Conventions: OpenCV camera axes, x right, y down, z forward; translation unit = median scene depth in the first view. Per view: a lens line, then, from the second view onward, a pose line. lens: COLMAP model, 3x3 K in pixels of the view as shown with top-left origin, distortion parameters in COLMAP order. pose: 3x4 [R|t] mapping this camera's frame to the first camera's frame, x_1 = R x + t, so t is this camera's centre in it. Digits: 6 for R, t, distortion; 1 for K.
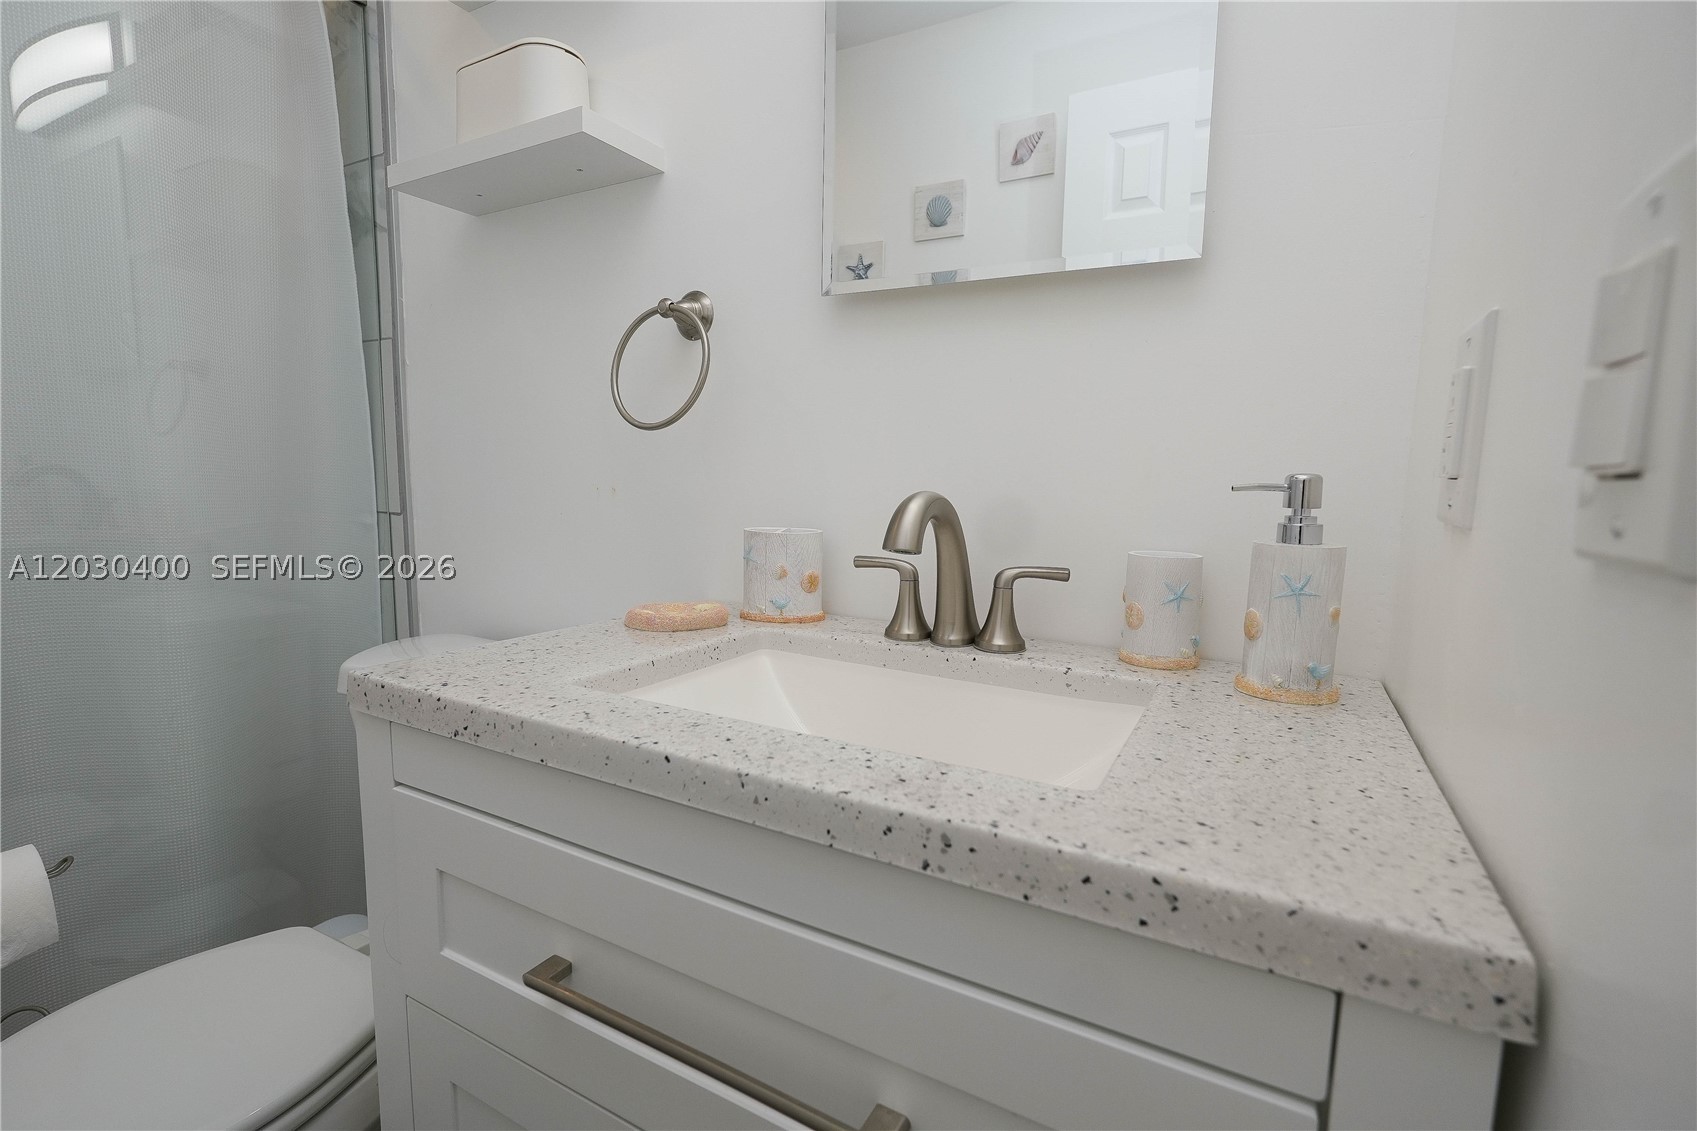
lens RADIAL K [[772.1, 0, 847.2], [0, 772.1, 571.6], [0, 0, 1]] dist [-0.021178, 0.011654]
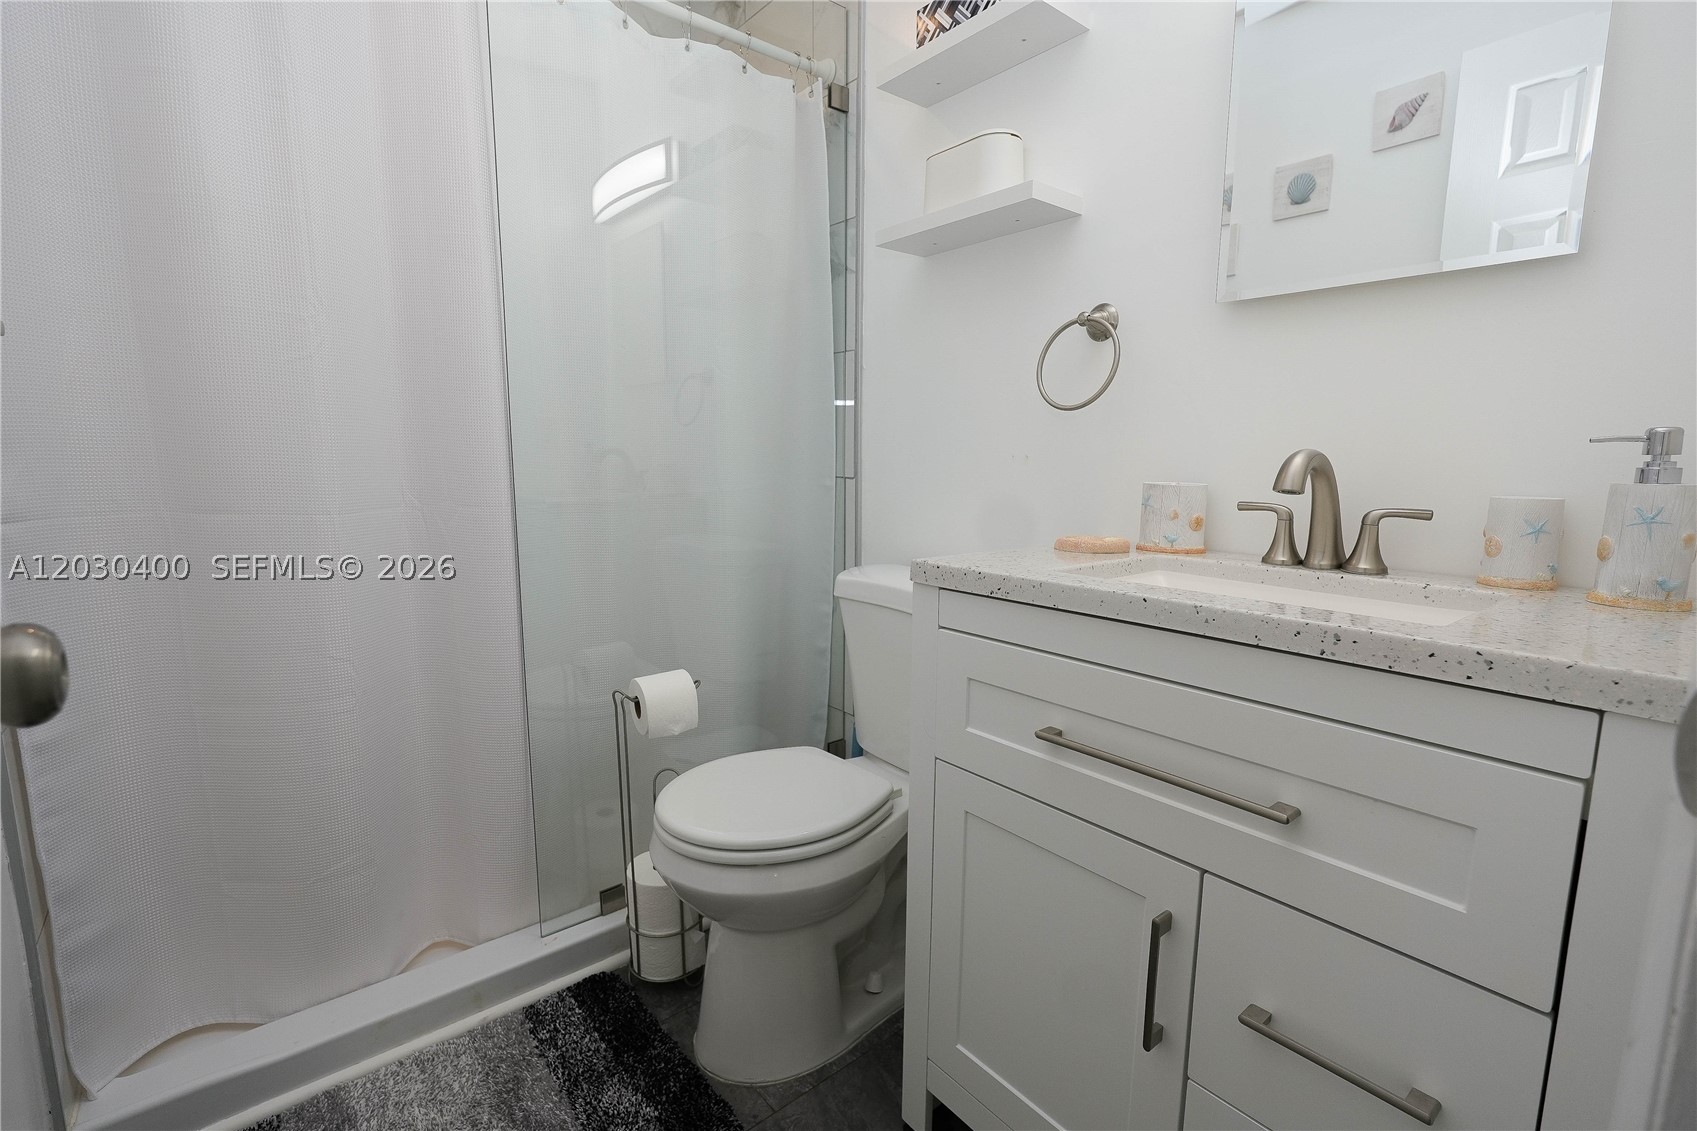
lens RADIAL K [[770.8, 0, 846.0], [0, 770.8, 568.1], [0, 0, 1]] dist [-0.021760, 0.011811]
pose [[0.928003, 0.042632, -0.370126, -0.133673], [-0.036150, 0.999048, 0.024436, 0.093369], [0.370815, -0.009297, 0.928660, -0.508182]]
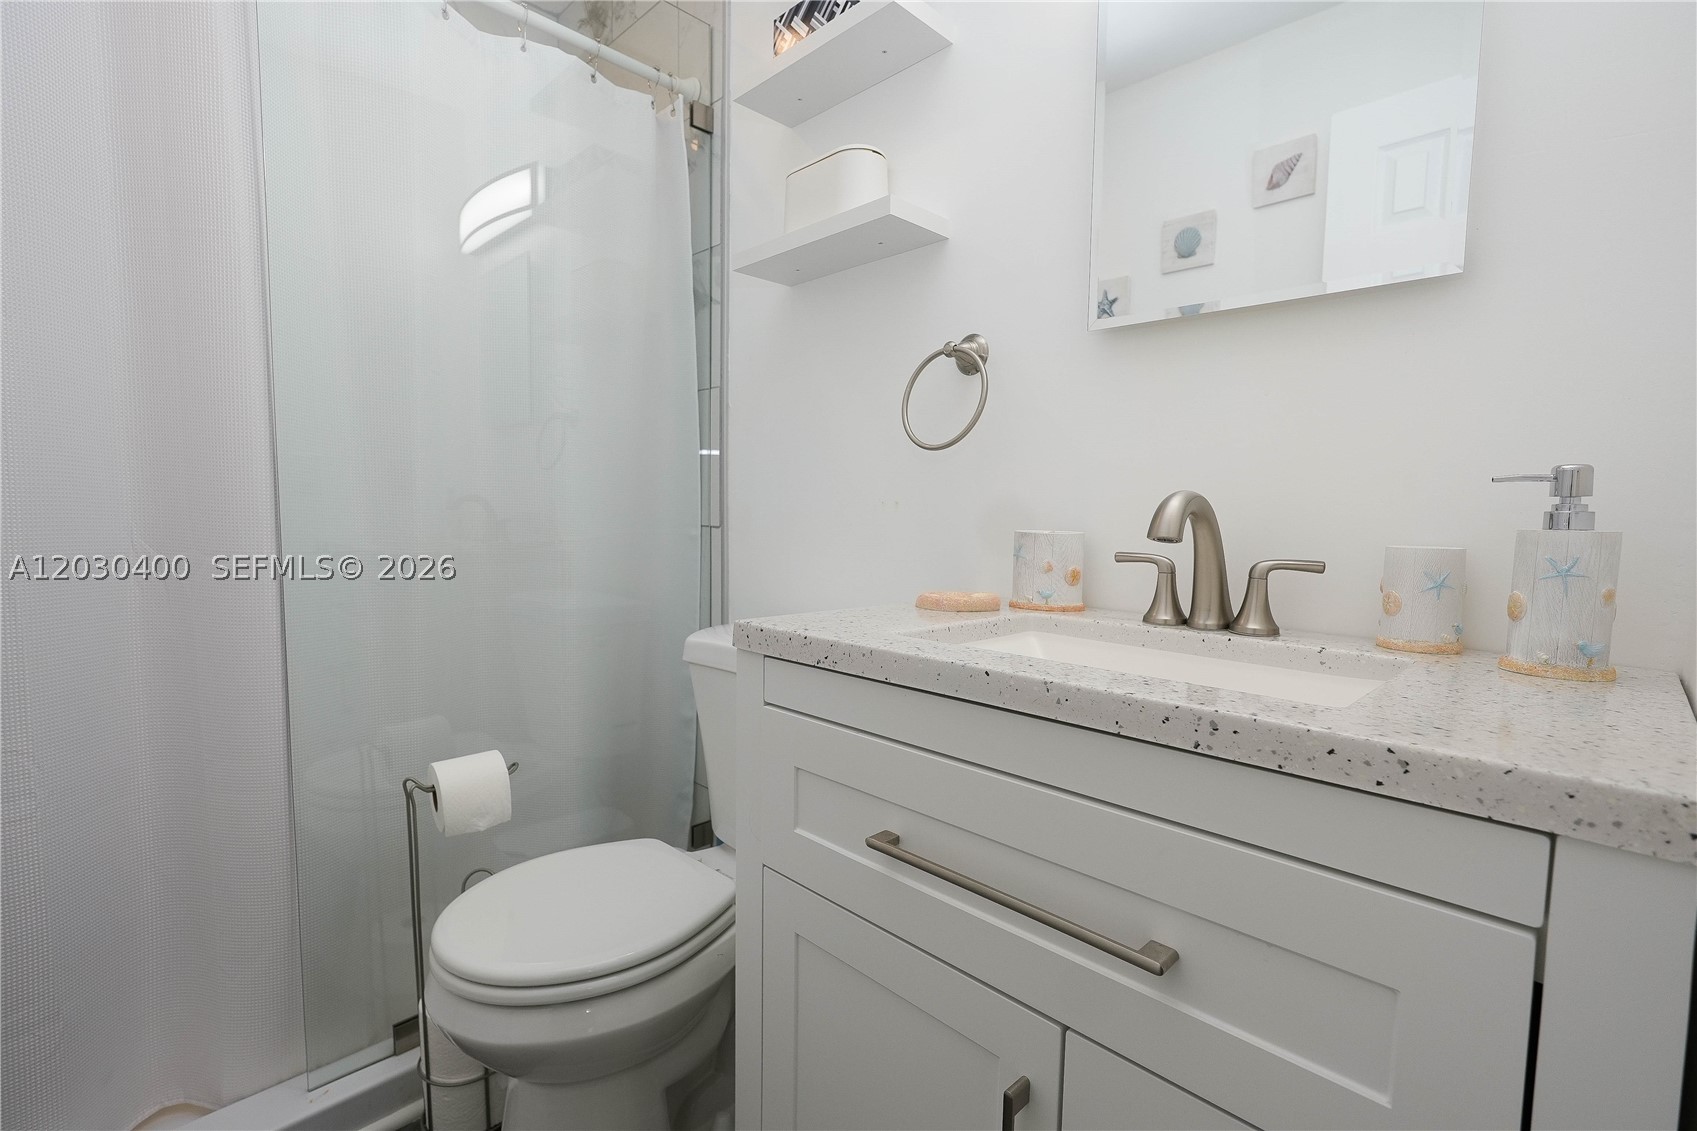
lens RADIAL K [[772.1, 0, 847.2], [0, 772.1, 571.6], [0, 0, 1]] dist [-0.021178, 0.011654]
pose [[0.959250, 0.019237, -0.281902, -0.054702], [-0.033165, 0.998449, -0.044719, 0.080404], [0.280605, 0.052246, 0.958400, -0.231364]]
